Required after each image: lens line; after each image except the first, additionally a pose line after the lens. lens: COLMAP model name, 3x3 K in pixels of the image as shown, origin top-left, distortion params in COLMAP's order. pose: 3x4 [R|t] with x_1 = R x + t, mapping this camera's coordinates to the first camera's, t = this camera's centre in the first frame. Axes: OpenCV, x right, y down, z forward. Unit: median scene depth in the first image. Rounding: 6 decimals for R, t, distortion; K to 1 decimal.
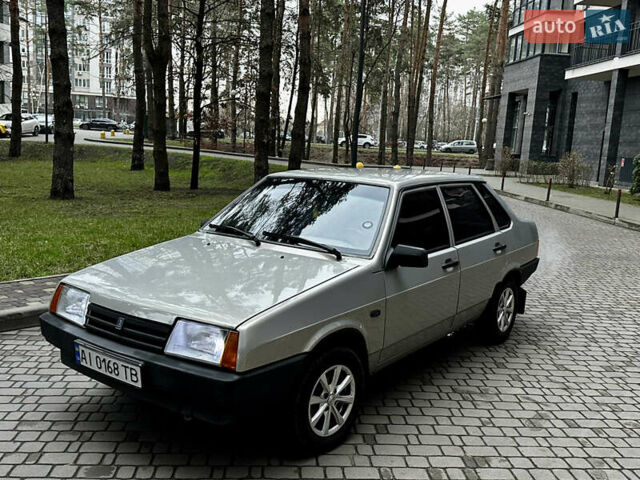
lens RADIAL K [[638.6, 0, 315.0], [0, 638.6, 237.9], [0, 0, 1]] dist [0.054410, 0.000000]
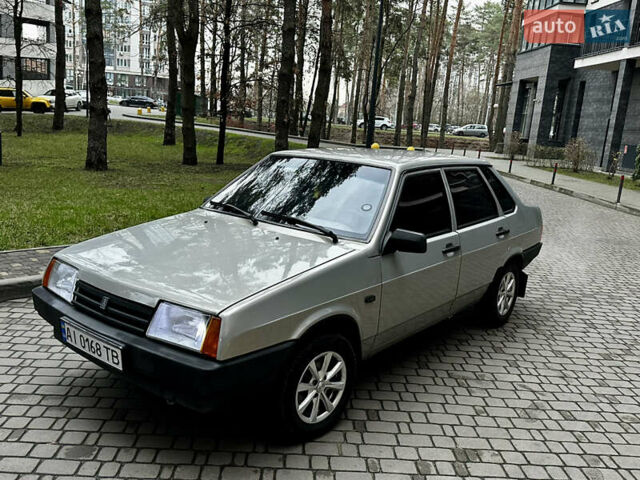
lens RADIAL K [[587.5, 0, 317.6], [0, 587.5, 238.3], [0, 0, 1]] dist [0.039486, 0.000000]
pose [[0.999190, 0.030028, -0.026802, 0.027636], [-0.028783, 0.998542, 0.045669, -0.009857], [0.028134, -0.044861, 0.998597, 0.083525]]
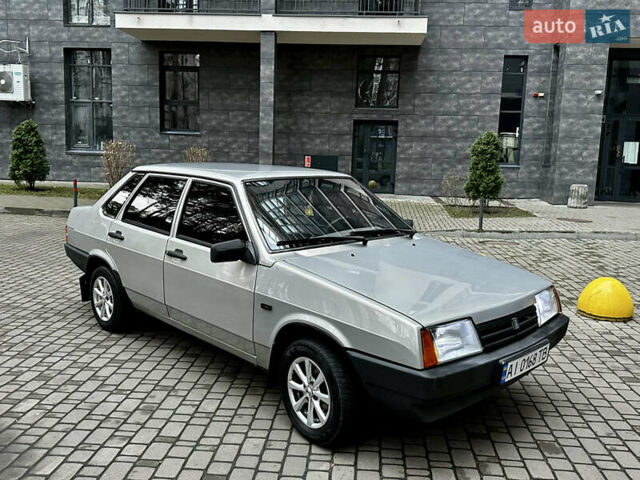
lens RADIAL K [[567.2, 0, 309.0], [0, 567.2, 239.9], [0, 0, 1]] dist [0.077345, -0.127124]
pose [[0.154384, -0.184512, 0.970629, -0.870663], [0.135876, 0.977038, 0.164118, -0.140295], [-0.978623, 0.106548, 0.175909, 0.805430]]
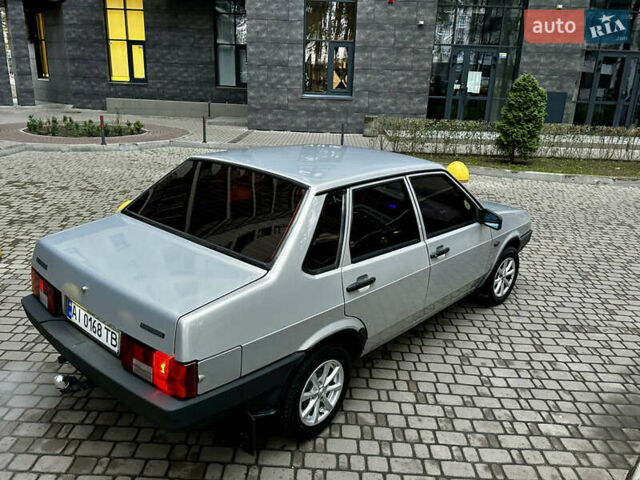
lens RADIAL K [[509.2, 0, 320.5], [0, 509.2, 240.0], [0, 0, 1]] dist [0.055282, -0.068056]
pose [[-0.994168, -0.101489, 0.036461, 0.075000], [-0.074158, 0.888870, 0.452117, -0.357377], [-0.078294, 0.446777, -0.891213, 1.845565]]
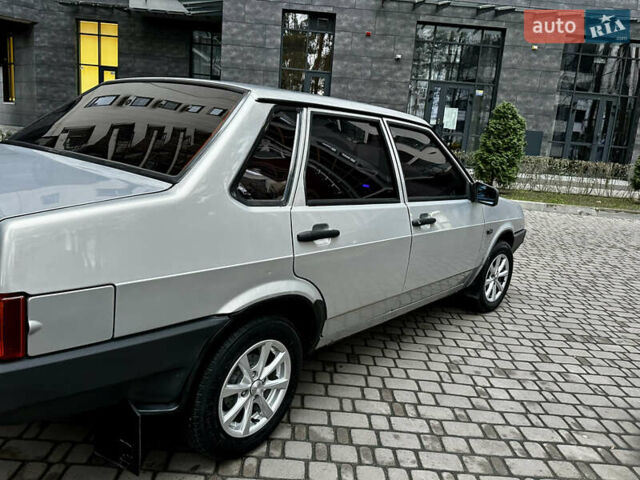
lens RADIAL K [[509.2, 0, 318.5], [0, 509.2, 239.2], [0, 0, 1]] dist [0.055282, -0.068056]
pose [[-0.991547, -0.129720, 0.002551, 0.040992], [-0.120216, 0.925943, 0.358020, -0.186668], [-0.048804, 0.354687, -0.933710, 1.727720]]
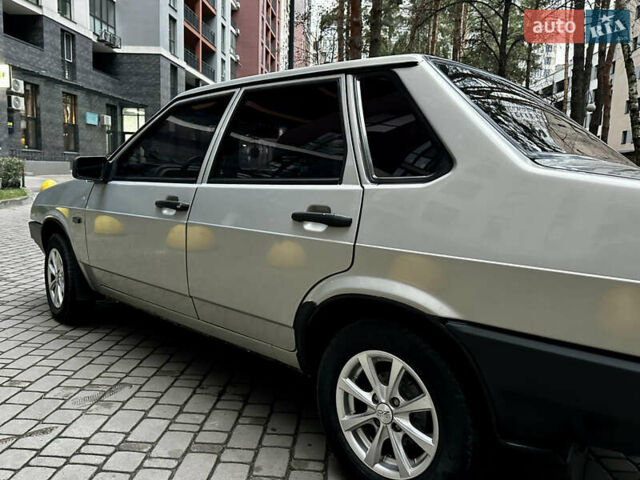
lens RADIAL K [[509.2, 0, 319.4], [0, 509.2, 238.9], [0, 0, 1]] dist [0.055282, -0.068056]
pose [[-0.119081, 0.066432, -0.990660, 0.666913], [-0.191647, 0.977458, 0.088584, -0.001250], [0.974213, 0.200405, -0.103666, 1.130522]]
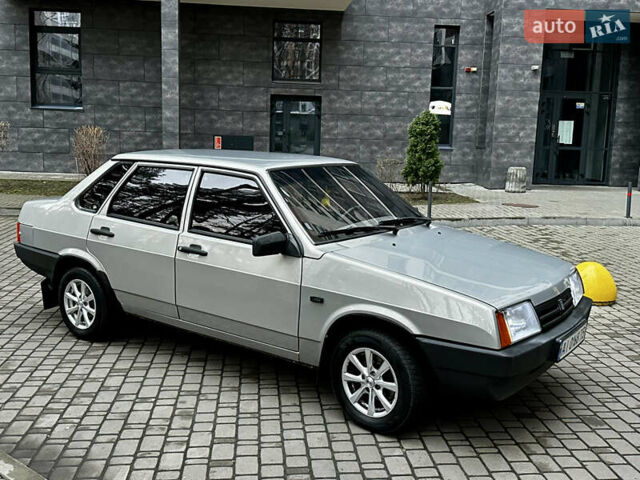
lens RADIAL K [[674.3, 0, 303.7], [0, 674.3, 237.4], [0, 0, 1]] dist [0.067117, 0.000000]
pose [[-0.016510, -0.191292, 0.981394, -0.999378], [0.131587, 0.972575, 0.191786, -0.183318], [-0.991167, 0.132305, 0.009114, 0.988272]]
